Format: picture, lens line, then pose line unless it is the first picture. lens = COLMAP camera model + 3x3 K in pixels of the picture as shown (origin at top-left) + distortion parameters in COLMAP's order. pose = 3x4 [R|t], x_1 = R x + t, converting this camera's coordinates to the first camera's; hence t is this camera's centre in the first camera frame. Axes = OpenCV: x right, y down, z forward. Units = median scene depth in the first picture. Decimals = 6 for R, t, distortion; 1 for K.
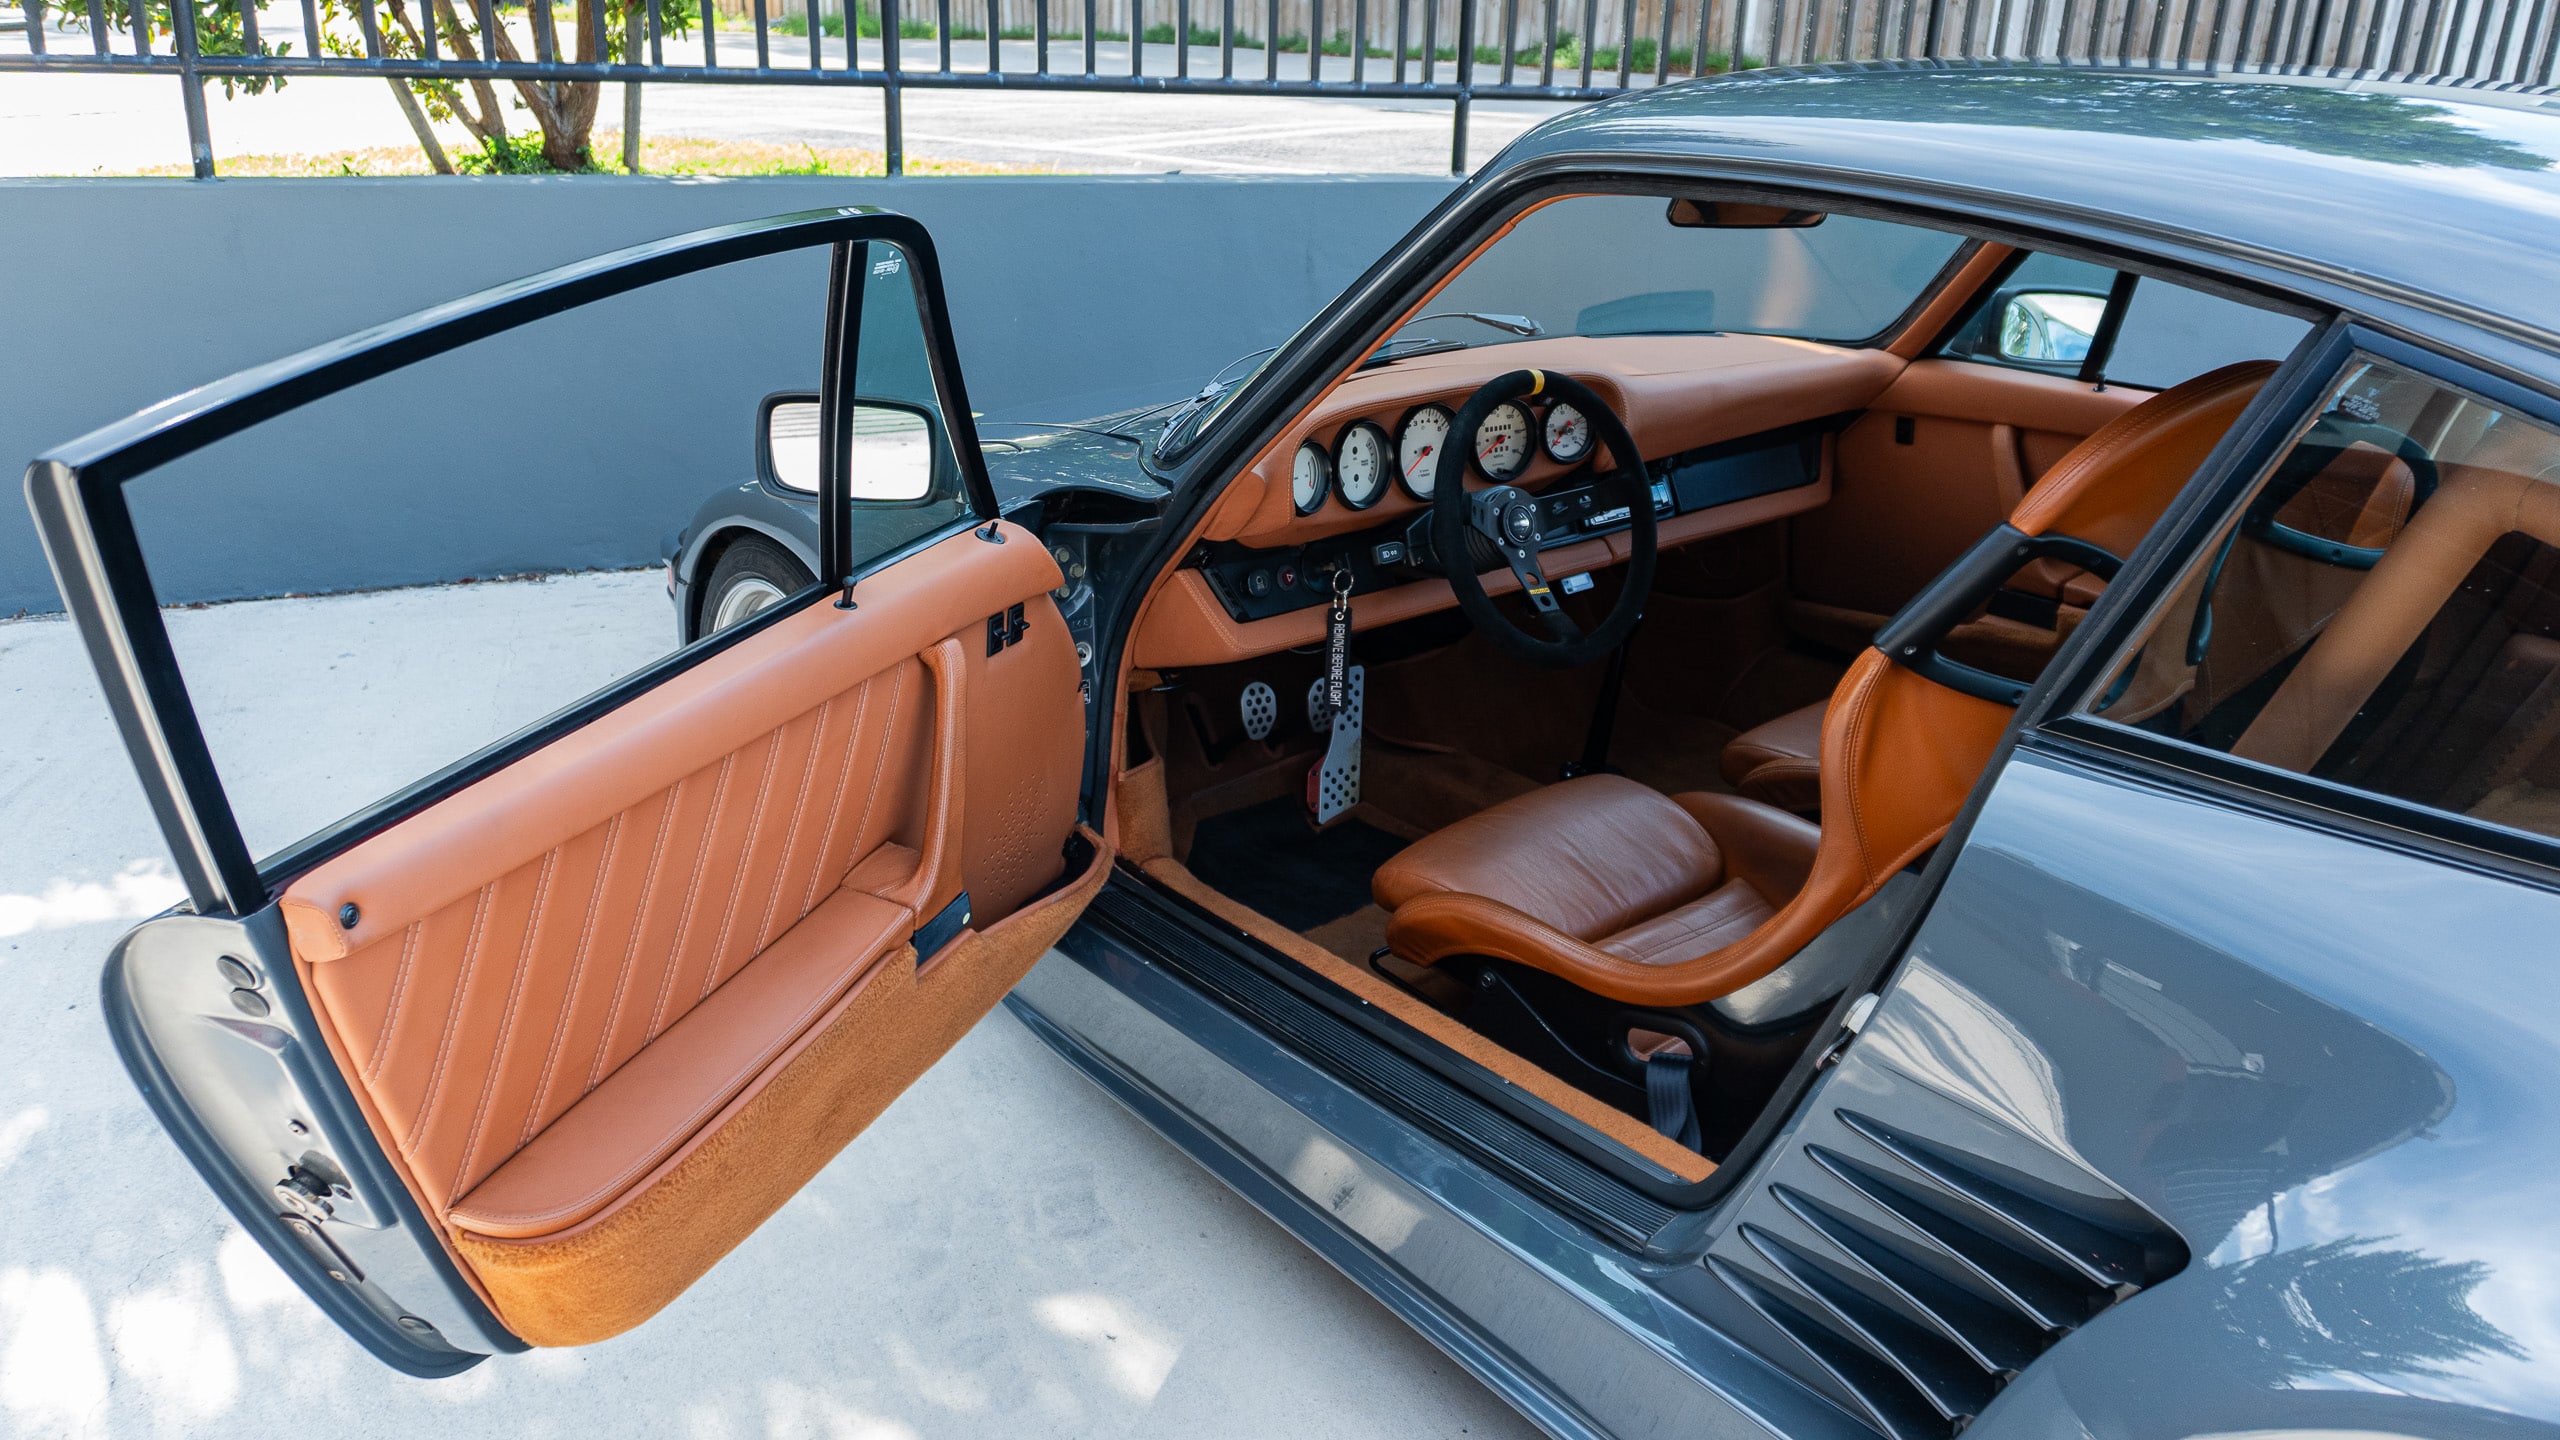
lens RADIAL K [[1741.5, 0, 1271.8], [0, 1741.5, 674.1], [0, 0, 1]] dist [-0.019506, 0.002377]
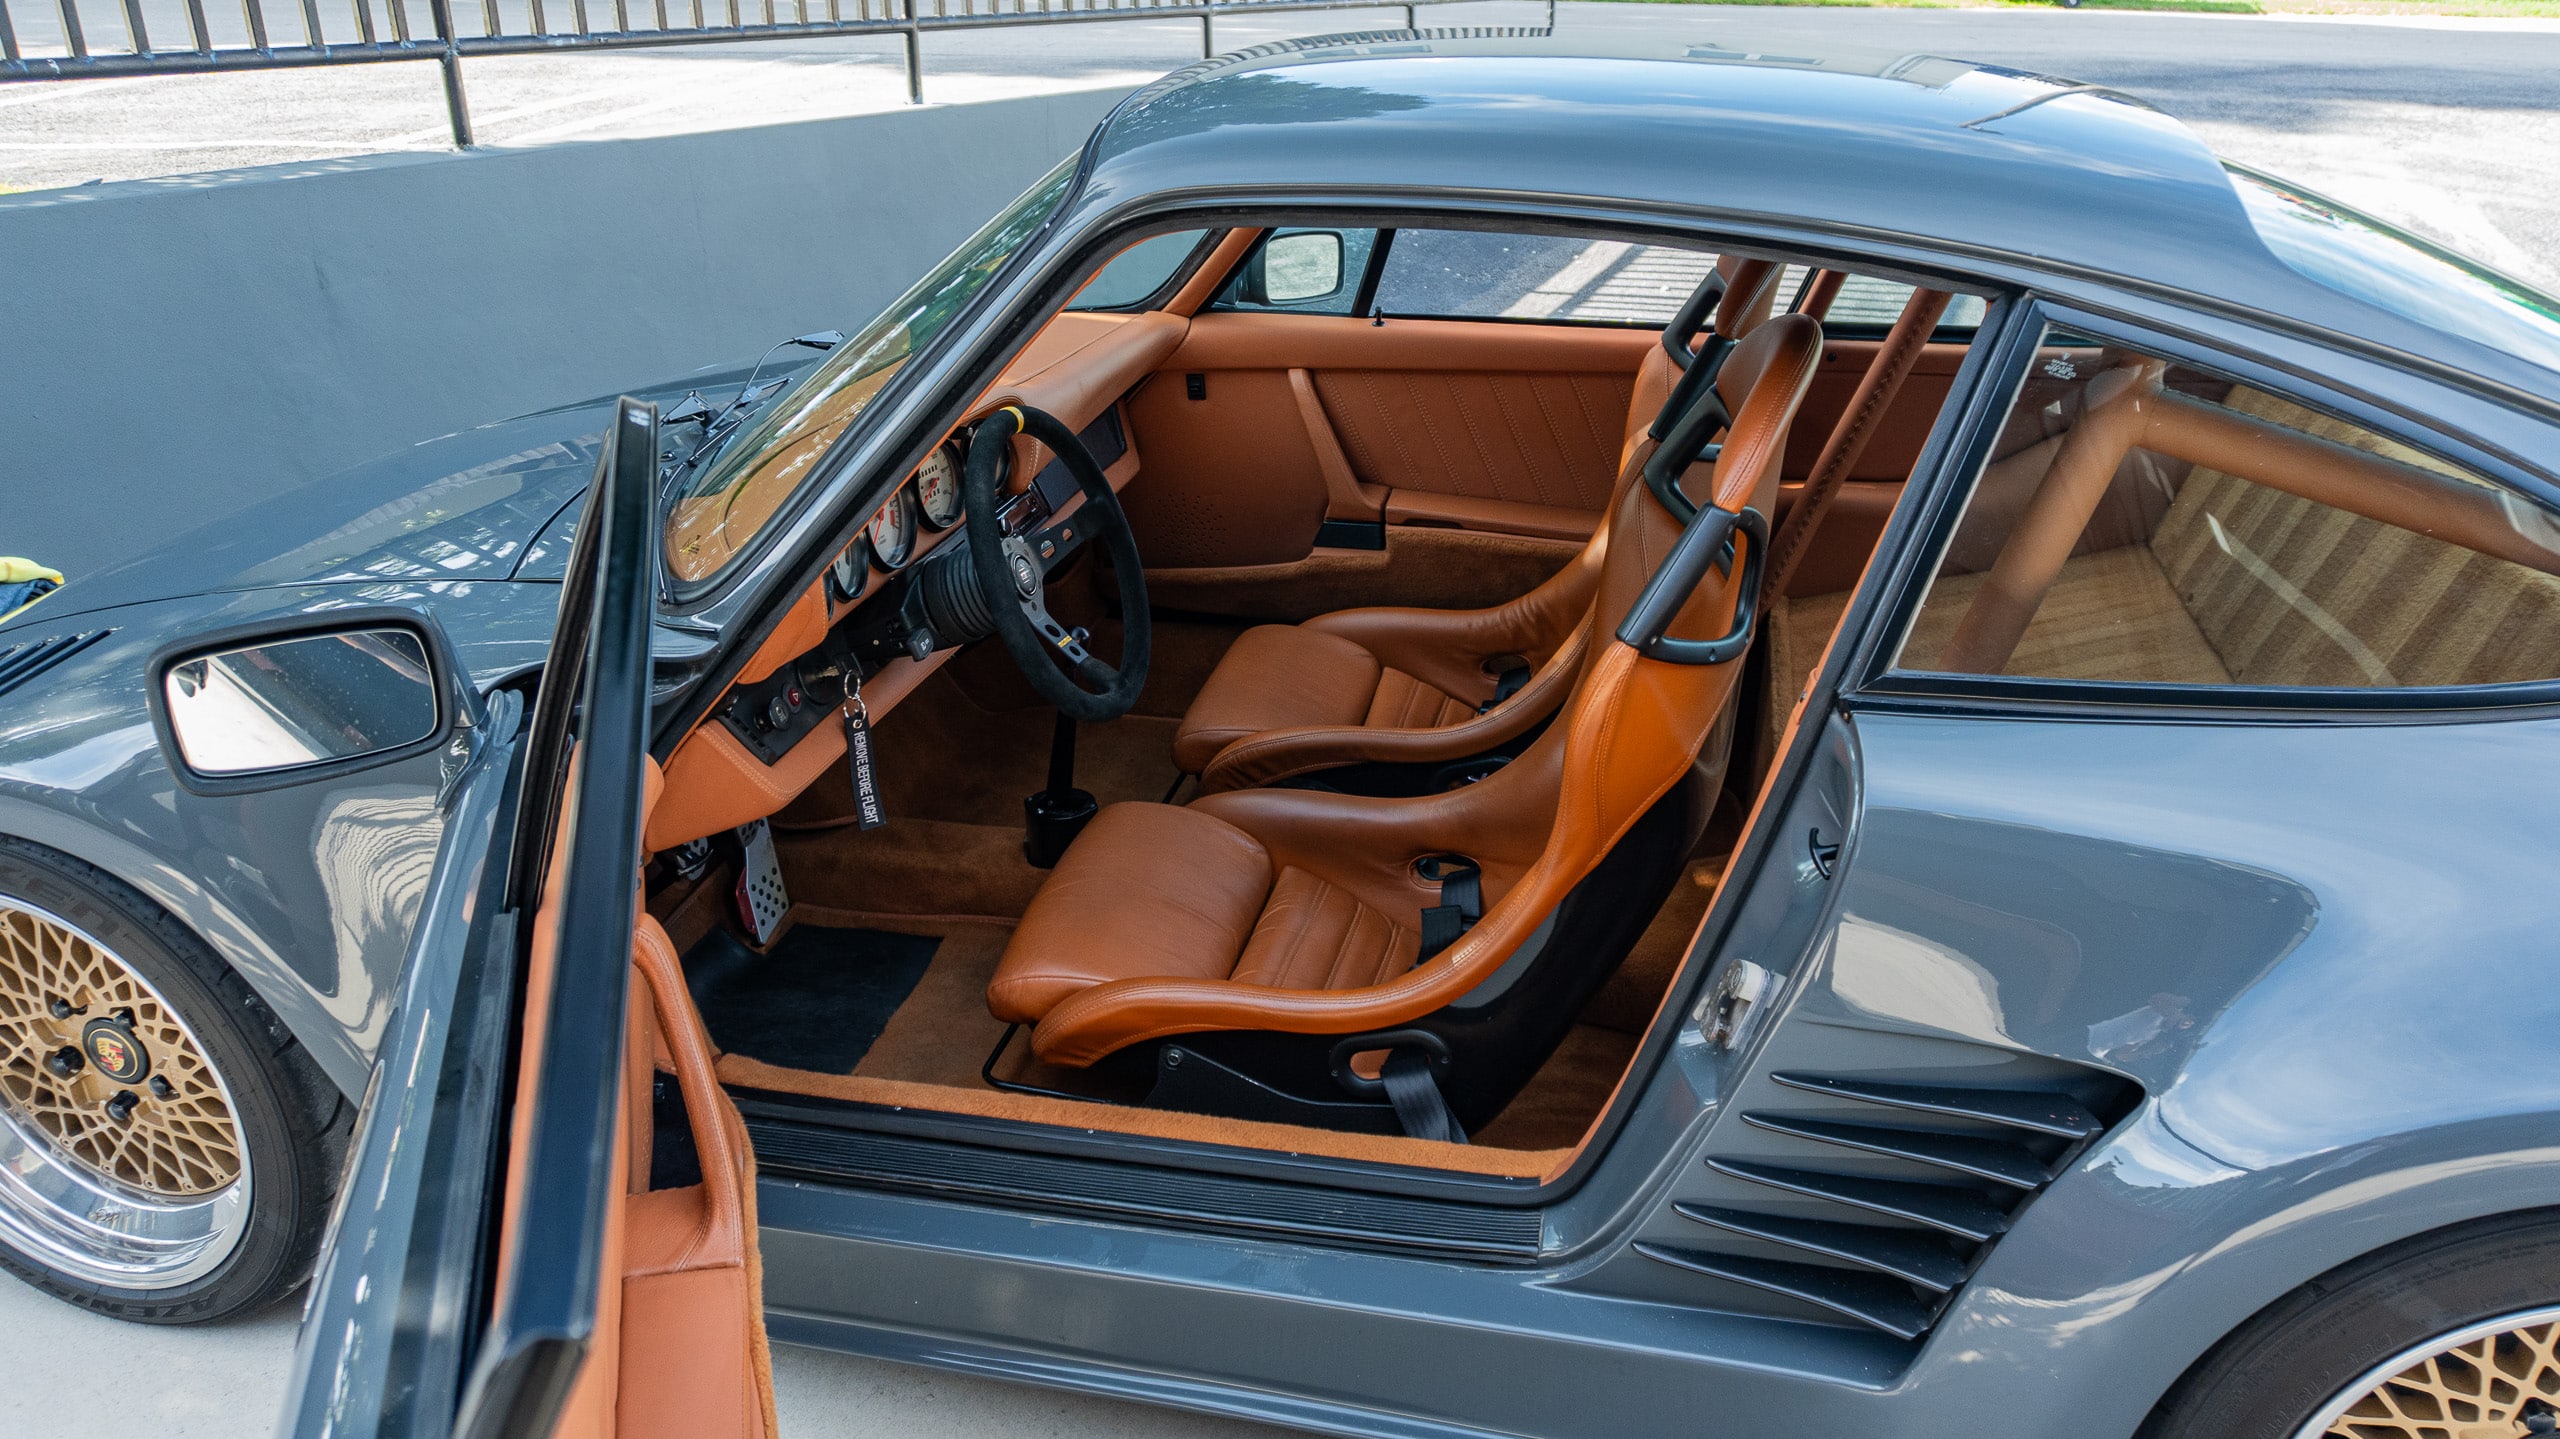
lens RADIAL K [[1741.5, 0, 1293.3], [0, 1741.5, 760.2], [0, 0, 1]] dist [-0.019506, 0.002377]
pose [[0.790720, -0.278769, 0.545023, -0.263626], [0.224597, 0.960322, 0.165341, -0.108960], [-0.569490, -0.008327, 0.821956, 0.161674]]
